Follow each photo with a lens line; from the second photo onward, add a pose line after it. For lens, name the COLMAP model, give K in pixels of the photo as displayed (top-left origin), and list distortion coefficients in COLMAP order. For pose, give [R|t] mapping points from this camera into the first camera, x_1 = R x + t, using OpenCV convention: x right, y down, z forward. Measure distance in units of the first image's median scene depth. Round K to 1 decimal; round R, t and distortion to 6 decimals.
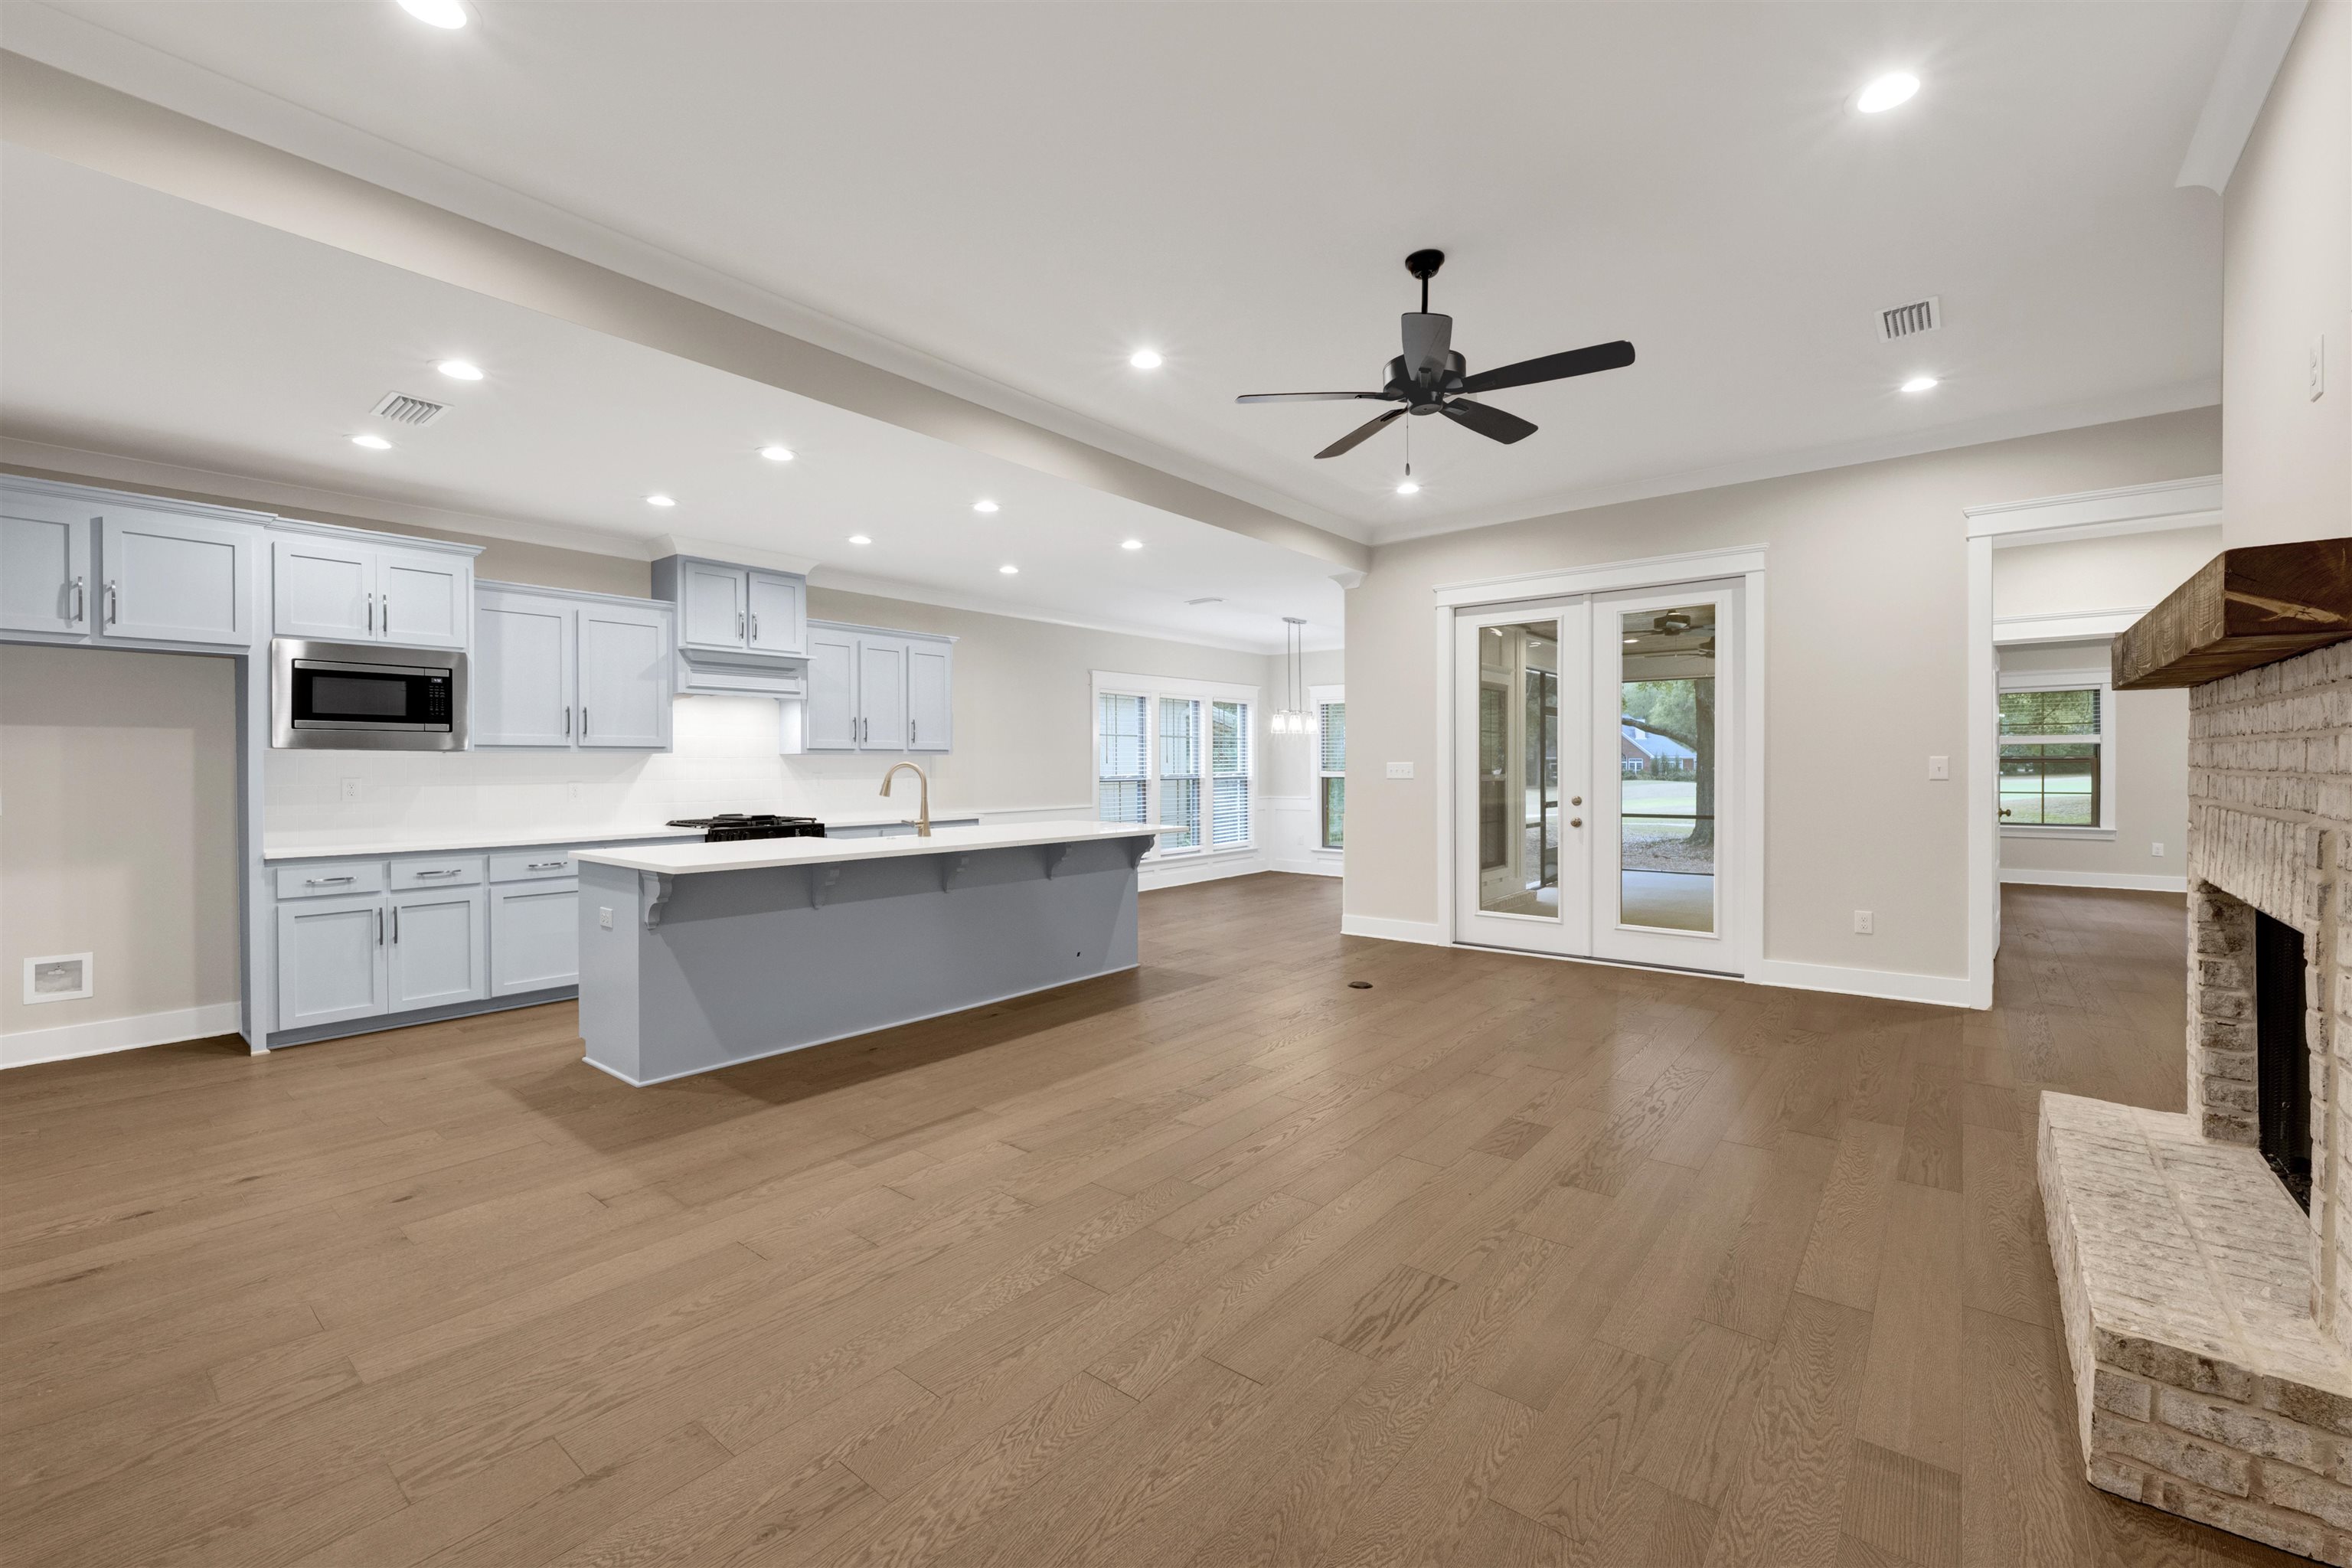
lens RADIAL K [[961.2, 0, 1190.2], [0, 961.2, 766.6], [0, 0, 1]] dist [-0.001110, 0.000242]
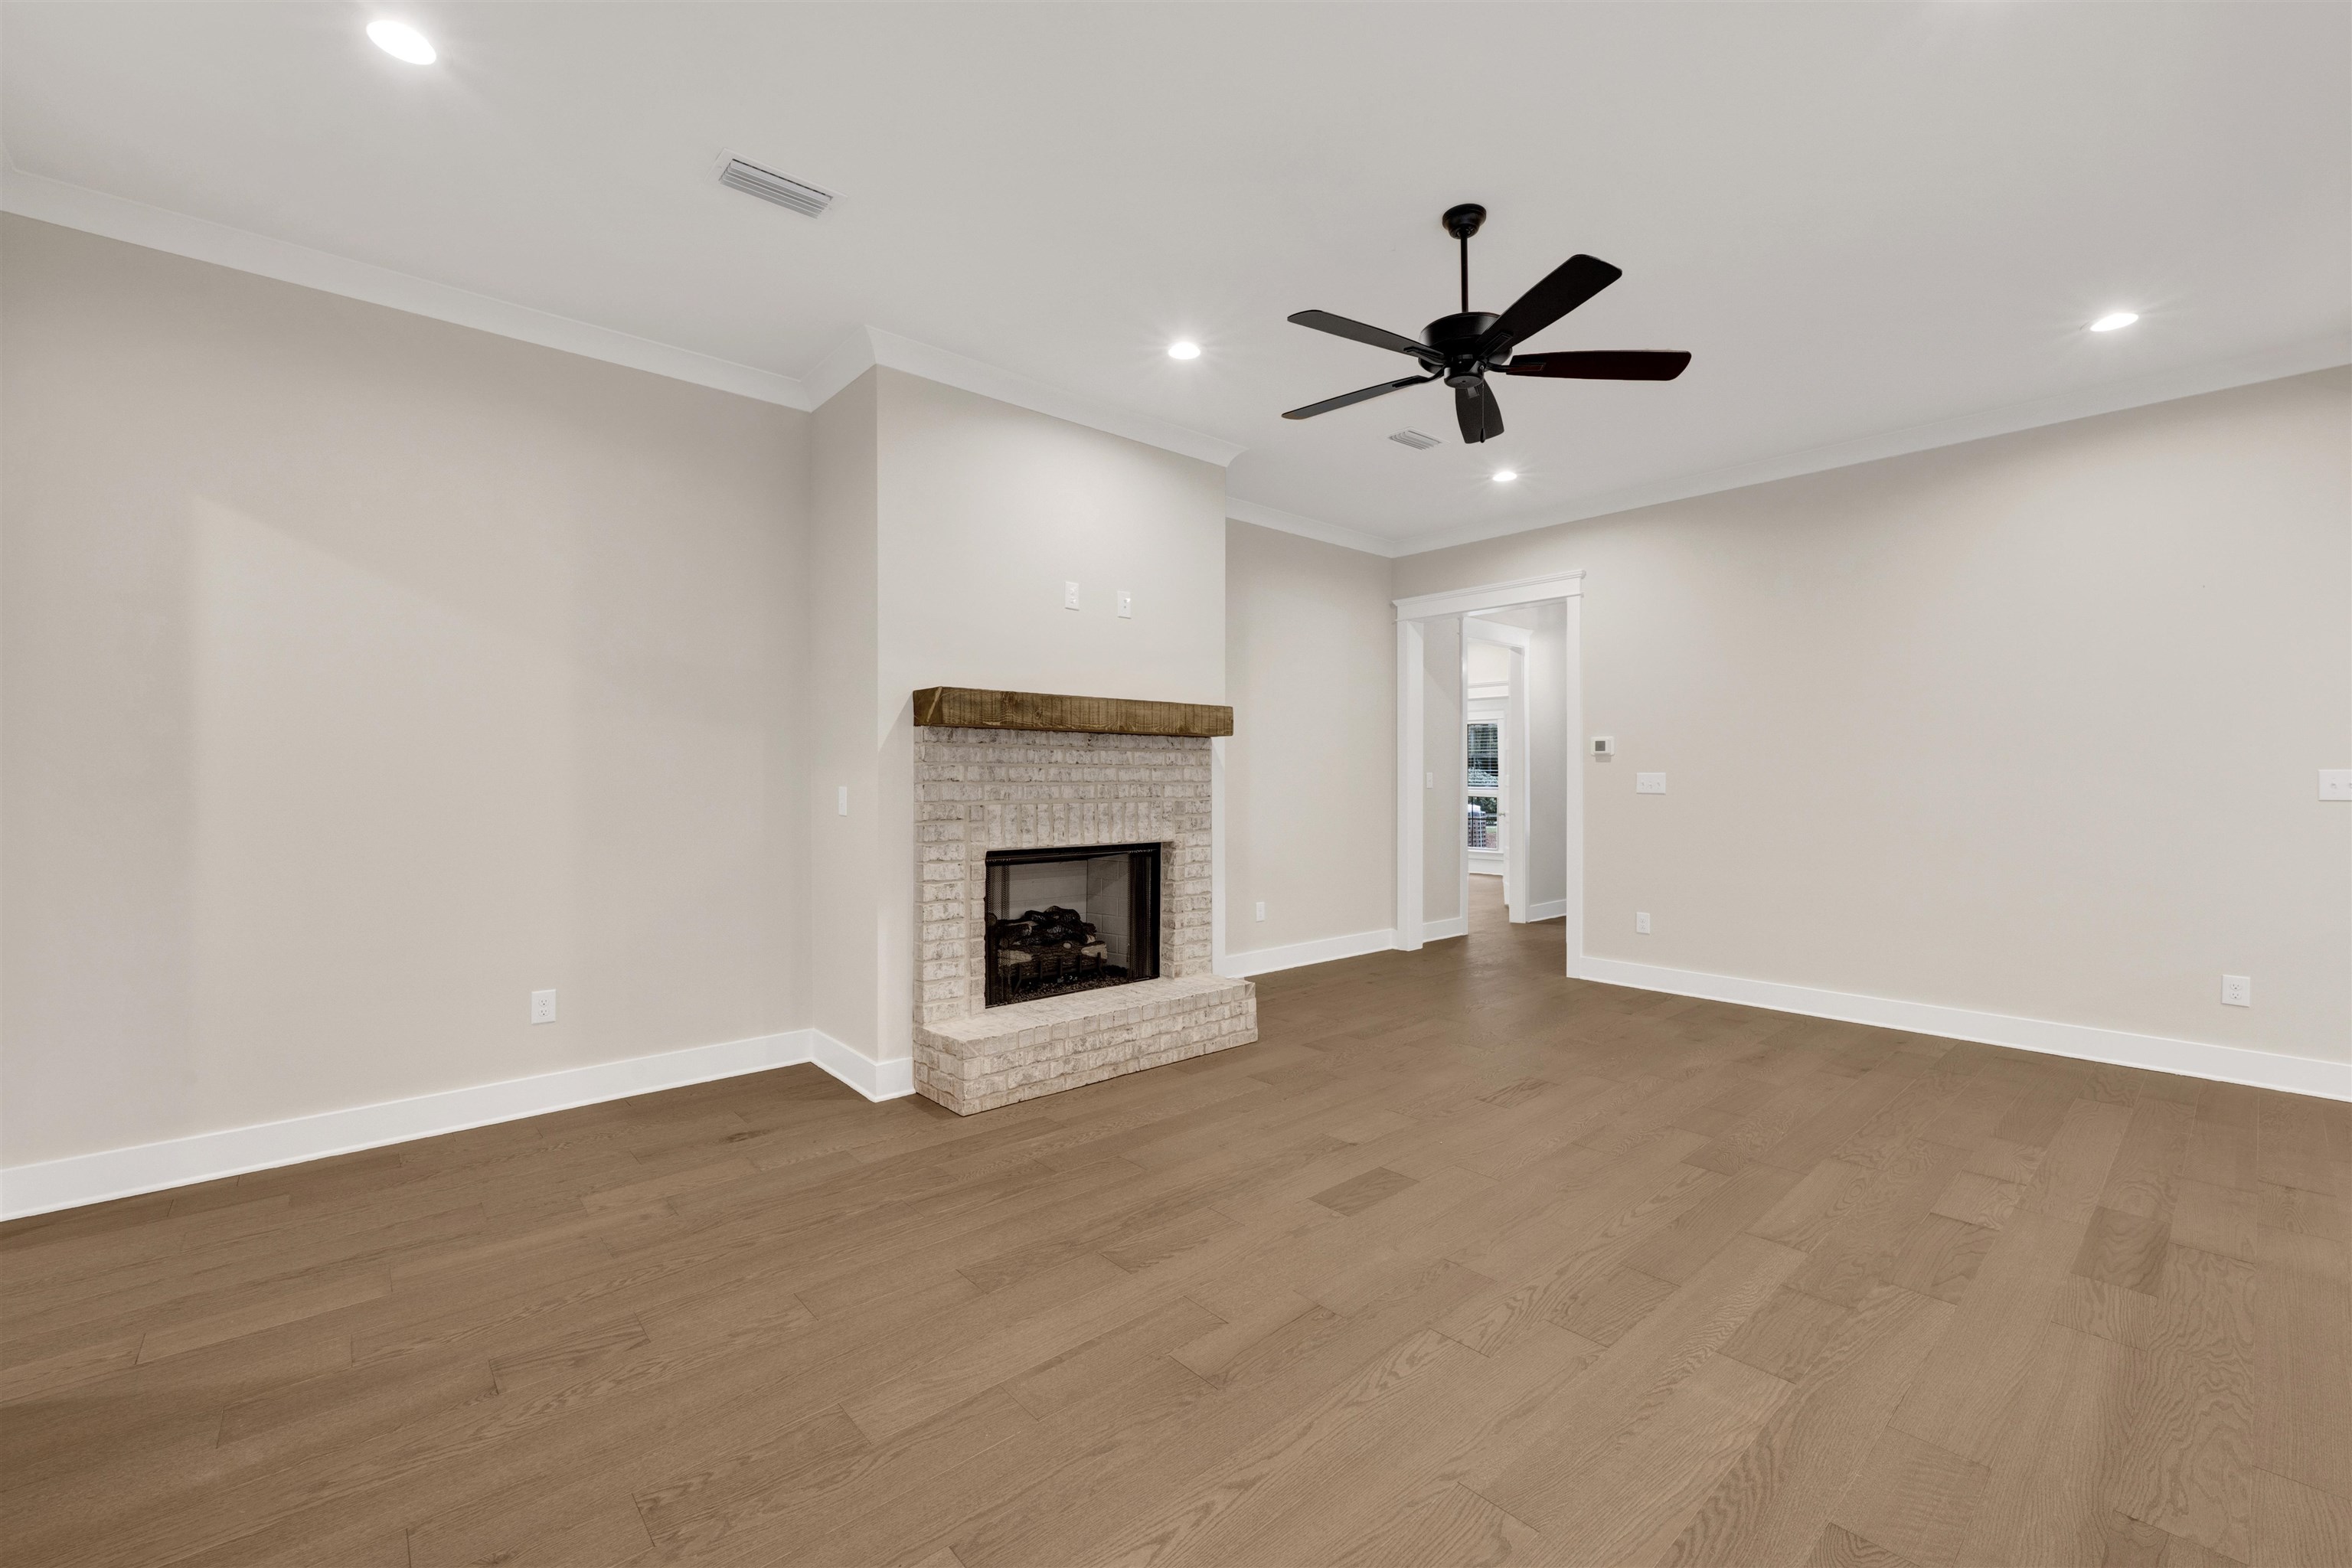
lens RADIAL K [[961.2, 0, 1181.1], [0, 961.2, 779.2], [0, 0, 1]] dist [-0.001110, 0.000242]
pose [[-0.985593, 0.001901, 0.169127, 0.243442], [0.002994, 0.999976, 0.006210, -0.005611], [-0.169111, 0.006627, -0.985575, 1.326239]]
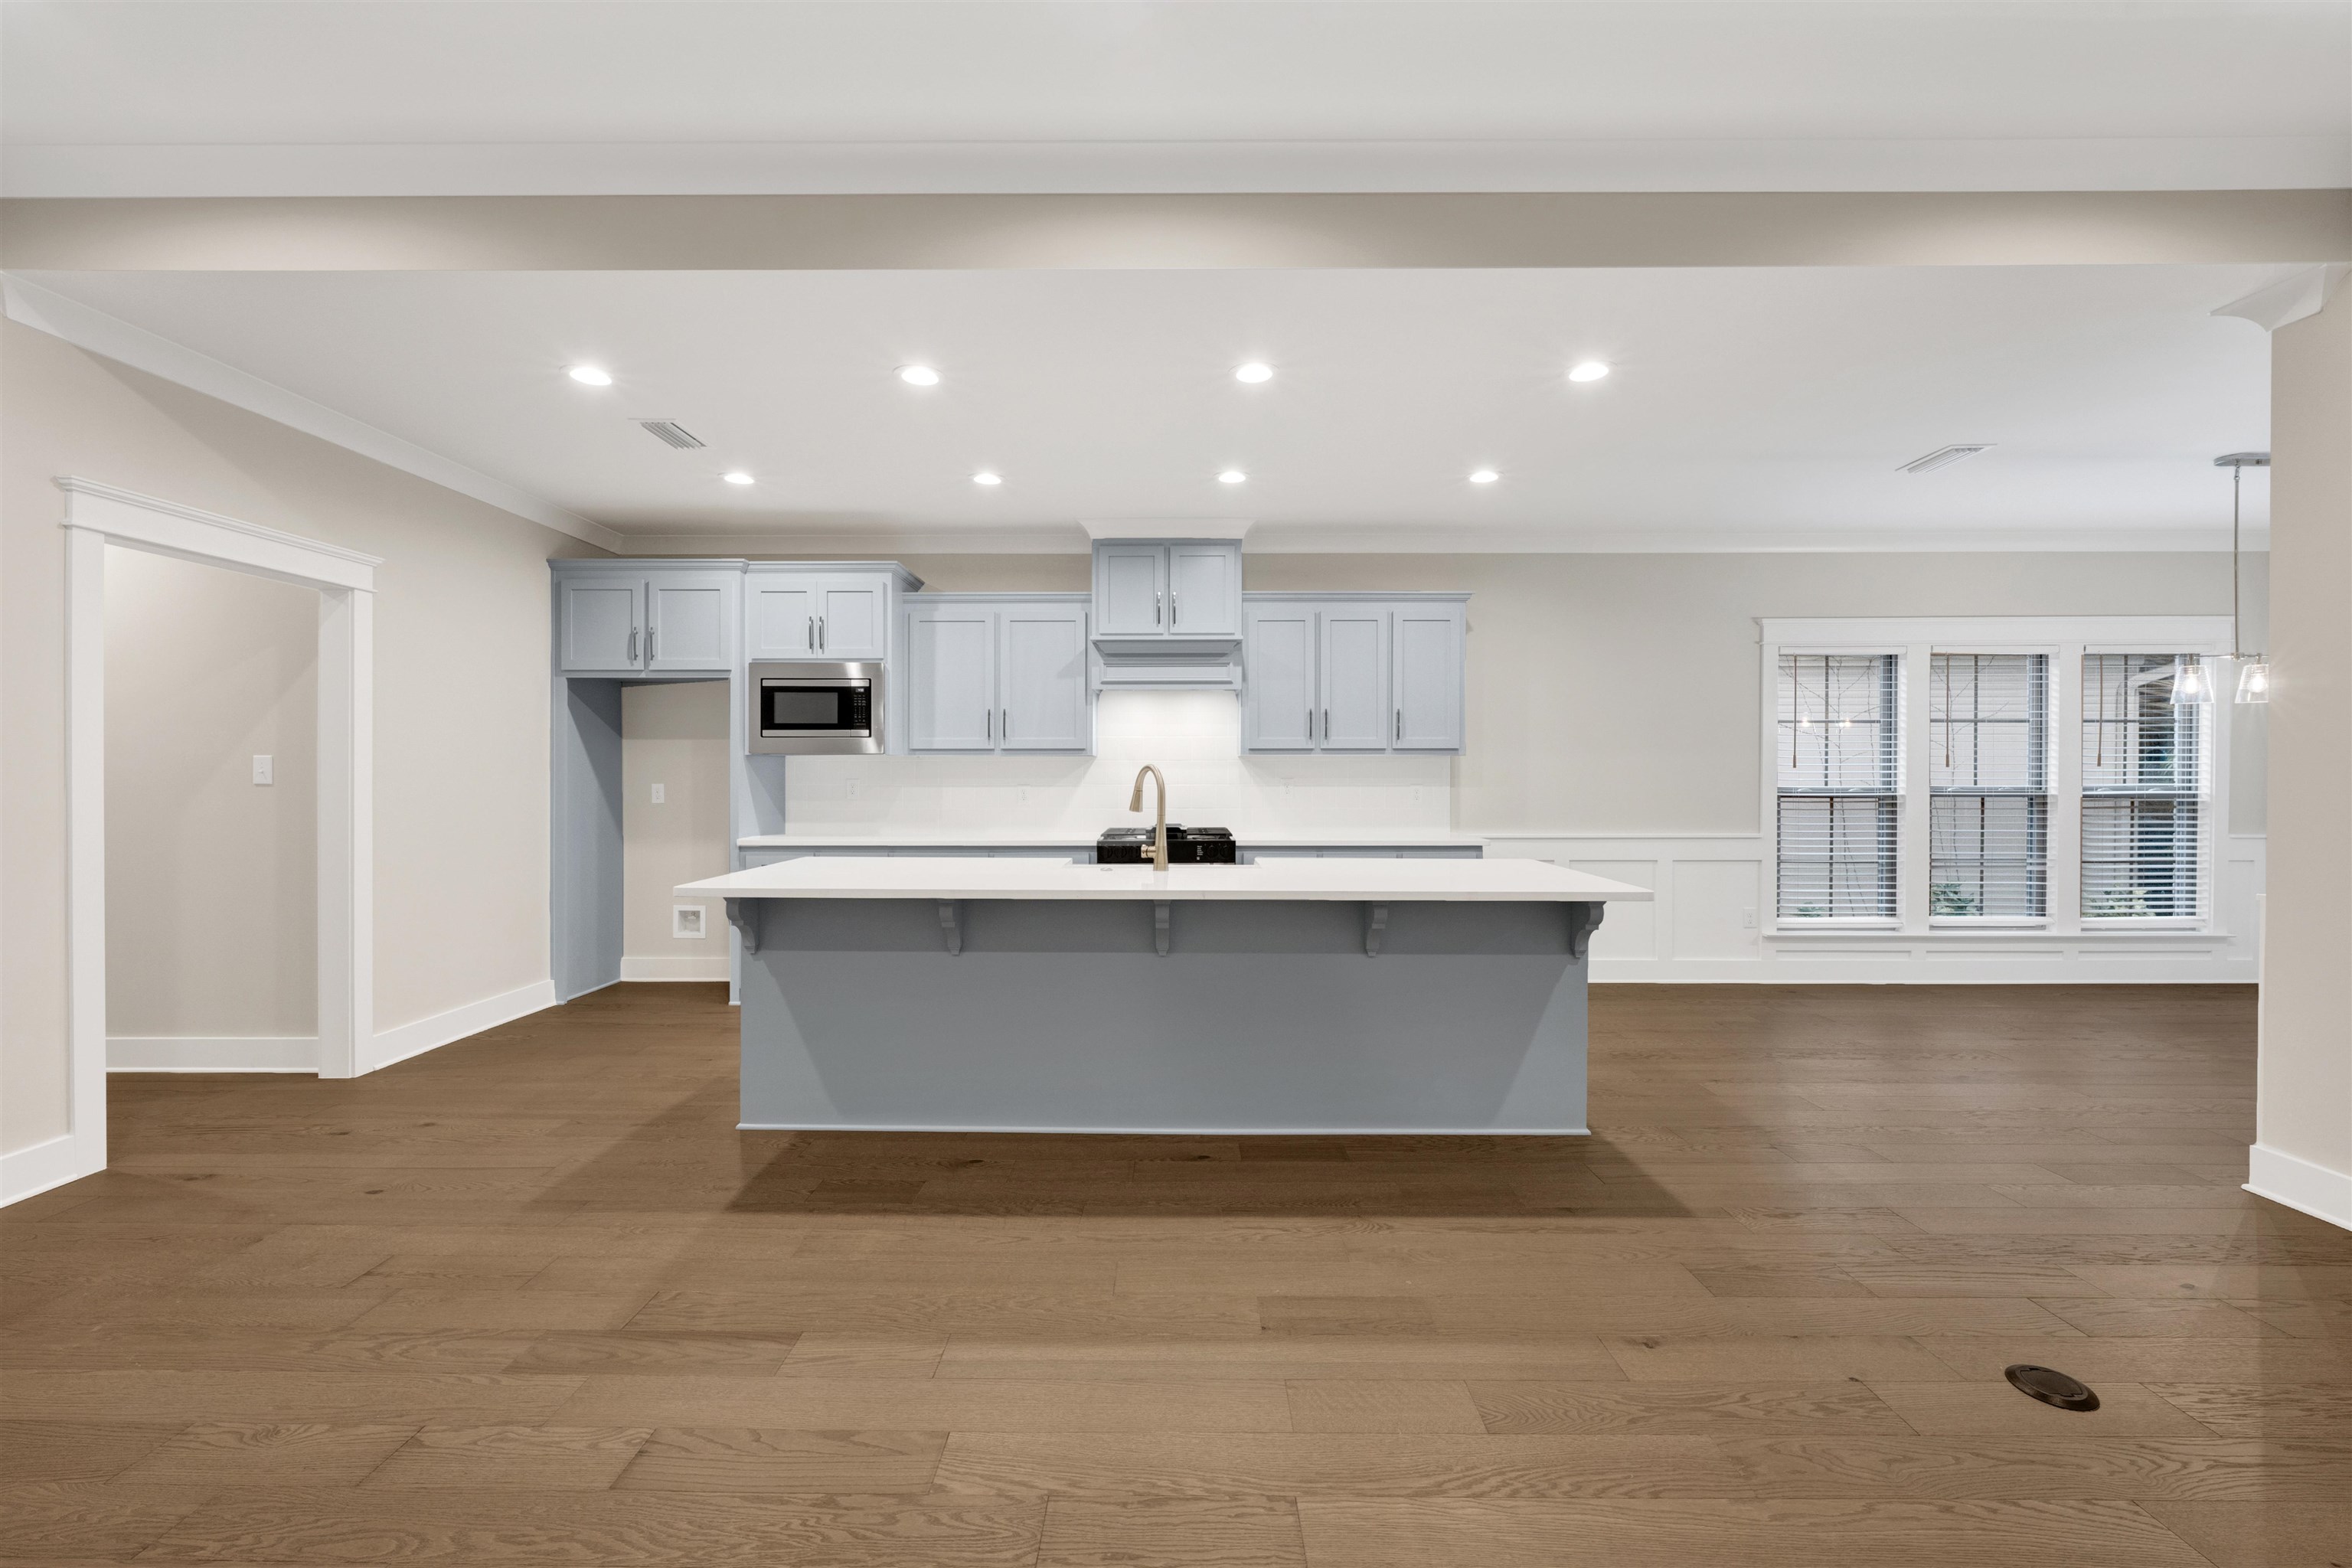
lens RADIAL K [[961.2, 0, 1171.6], [0, 961.2, 775.4], [0, 0, 1]] dist [-0.001110, 0.000242]
pose [[0.617966, 0.006629, -0.786176, 0.294364], [-0.004472, 0.999978, 0.004917, 0.000061], [0.786192, 0.000478, 0.617982, 0.608778]]
